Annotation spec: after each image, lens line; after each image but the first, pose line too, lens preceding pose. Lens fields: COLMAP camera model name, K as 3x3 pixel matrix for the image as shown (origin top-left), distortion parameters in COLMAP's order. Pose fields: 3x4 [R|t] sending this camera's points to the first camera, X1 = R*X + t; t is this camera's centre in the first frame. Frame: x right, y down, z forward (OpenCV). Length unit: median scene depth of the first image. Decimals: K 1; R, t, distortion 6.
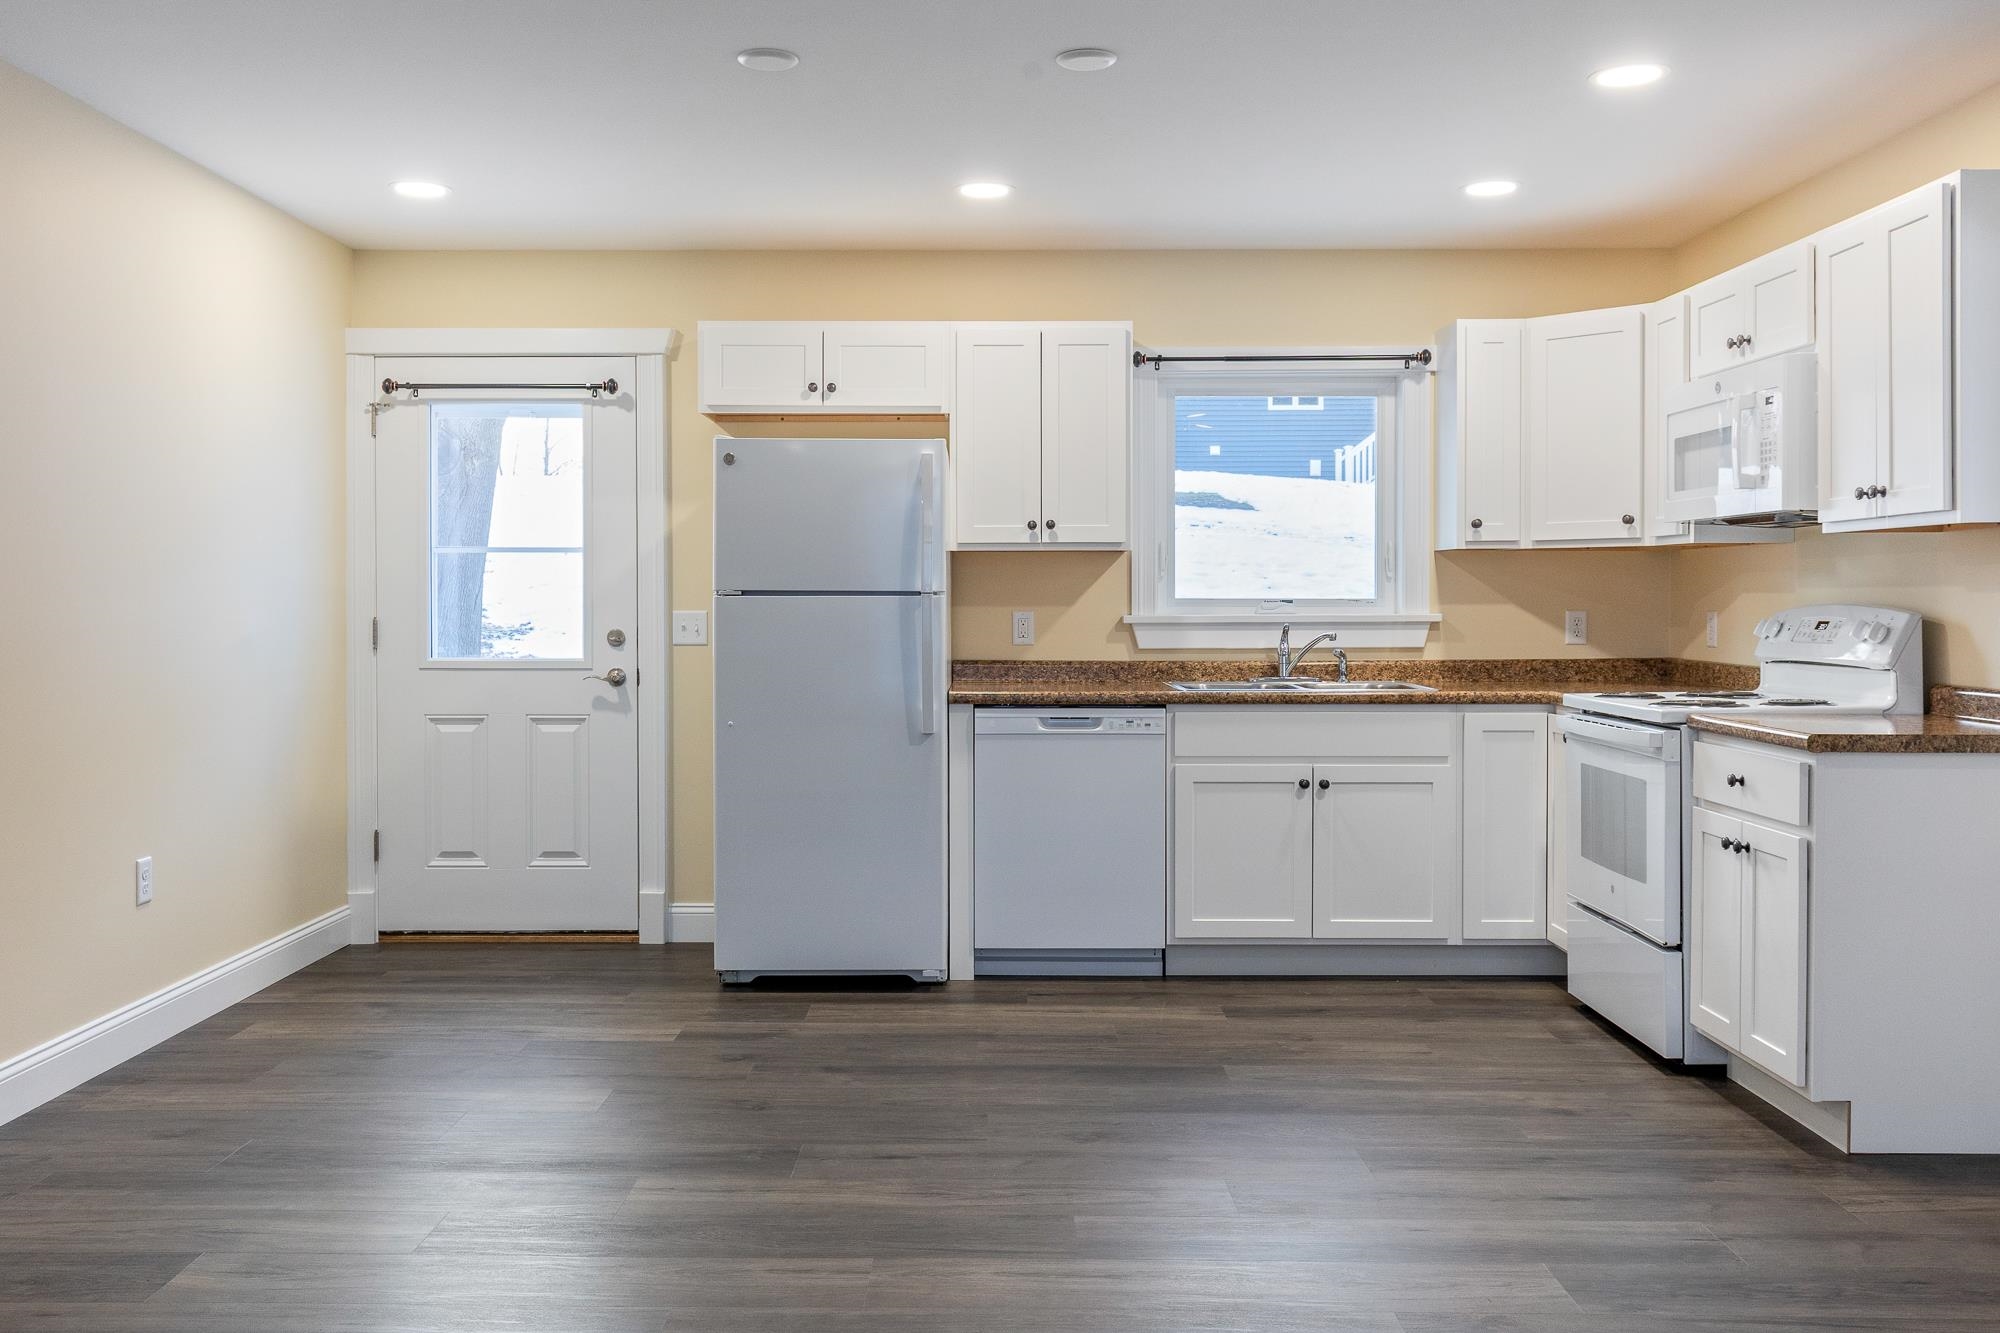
lens RADIAL K [[1728.3, 0, 1000.2], [0, 1728.3, 662.7], [0, 0, 1]] dist [-0.001316, -0.012216]
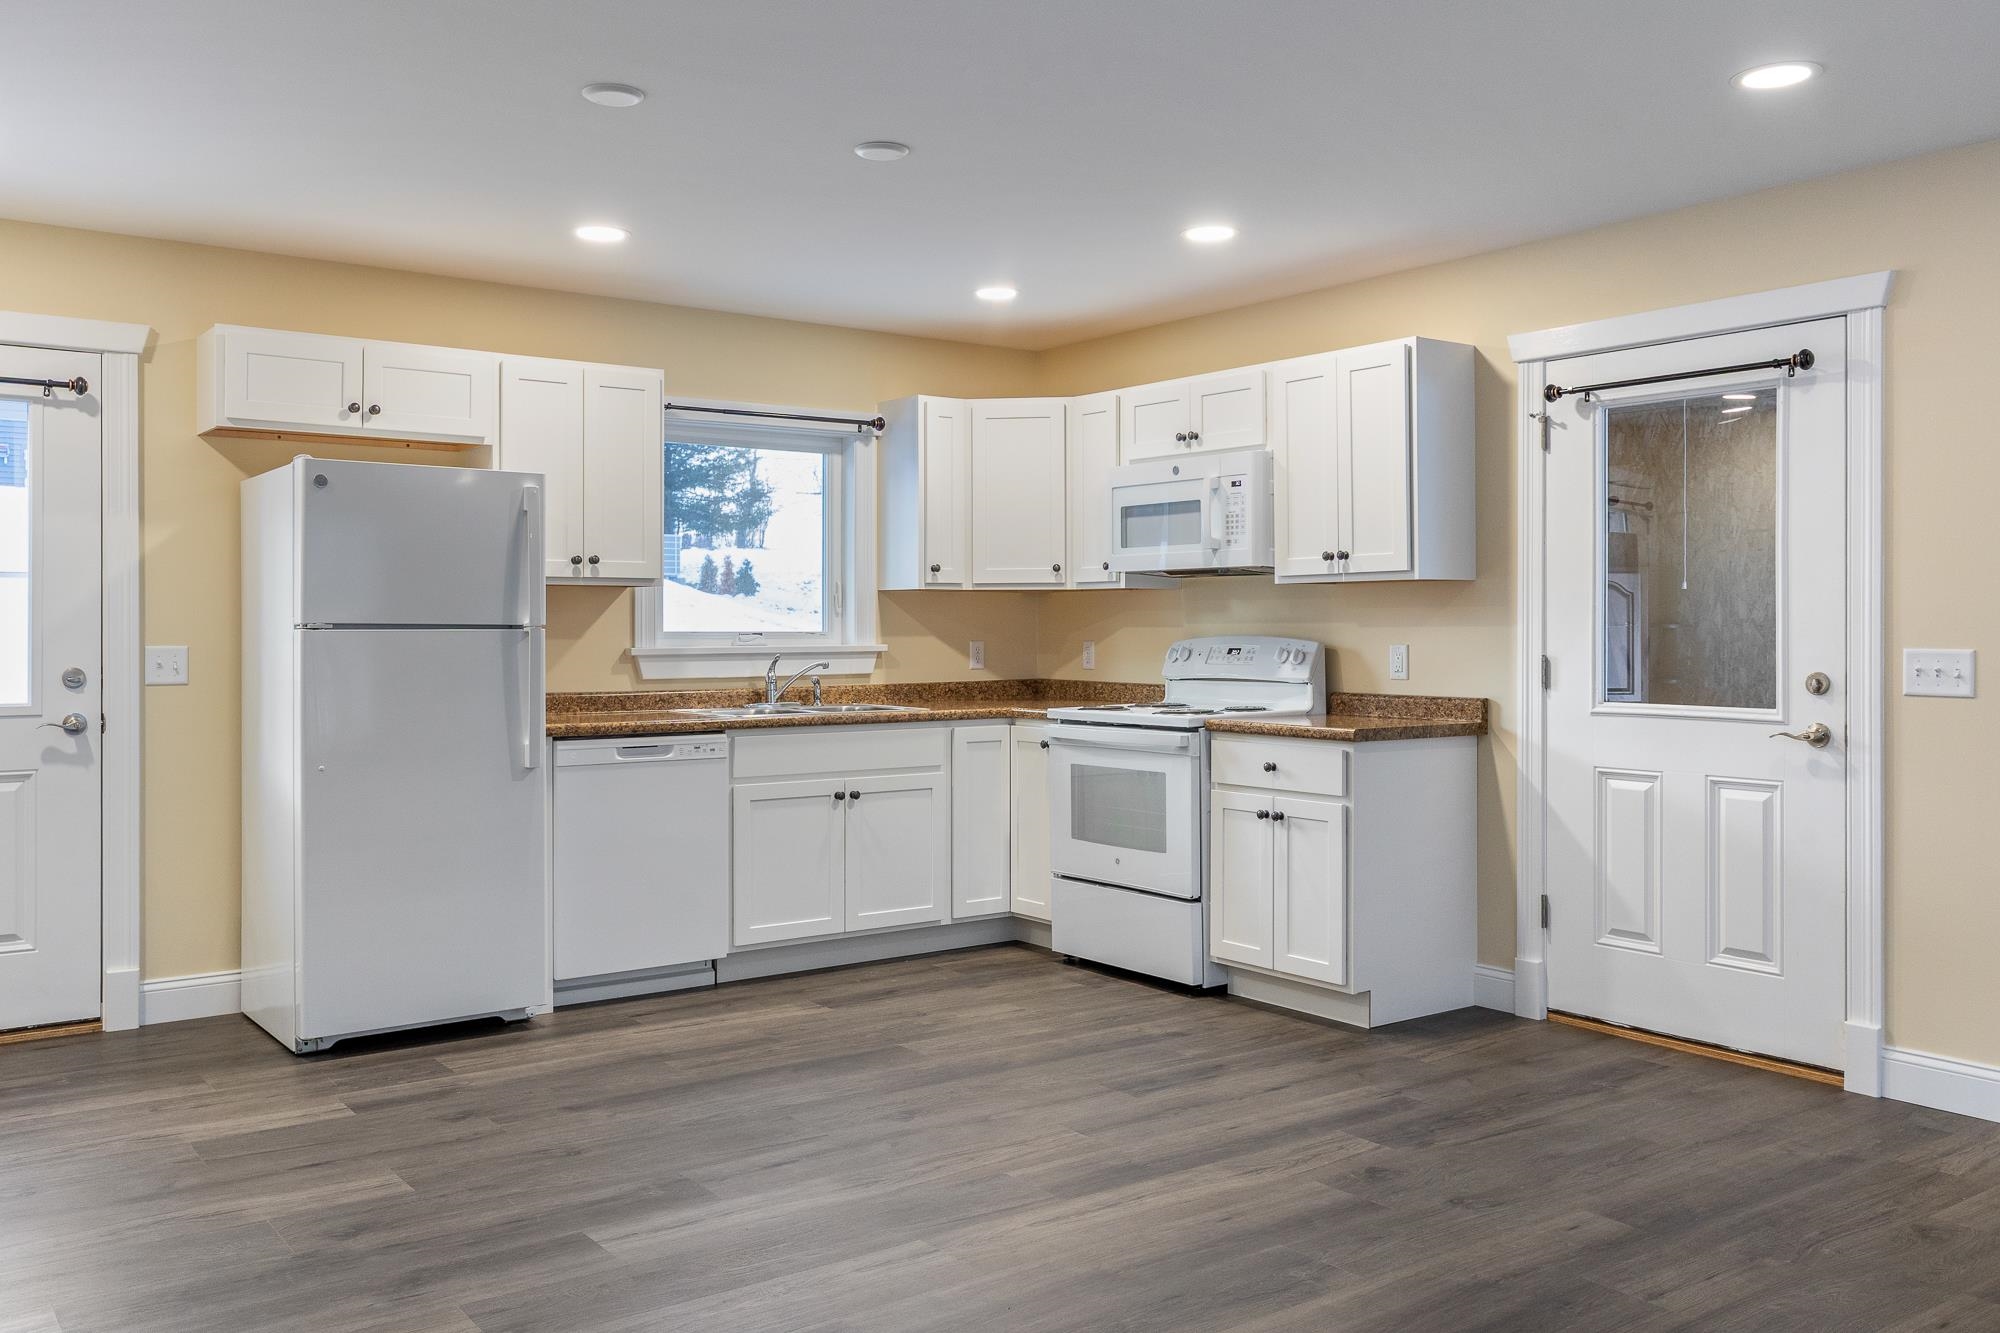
lens RADIAL K [[1633.9, 0, 1003.6], [0, 1633.9, 664.6], [0, 0, 1]] dist [-0.000680, -0.000469]
pose [[0.796105, -0.013187, 0.605015, -0.380639], [0.022912, 0.999703, -0.008359, -0.004166], [-0.604725, 0.020517, 0.796170, 0.084012]]
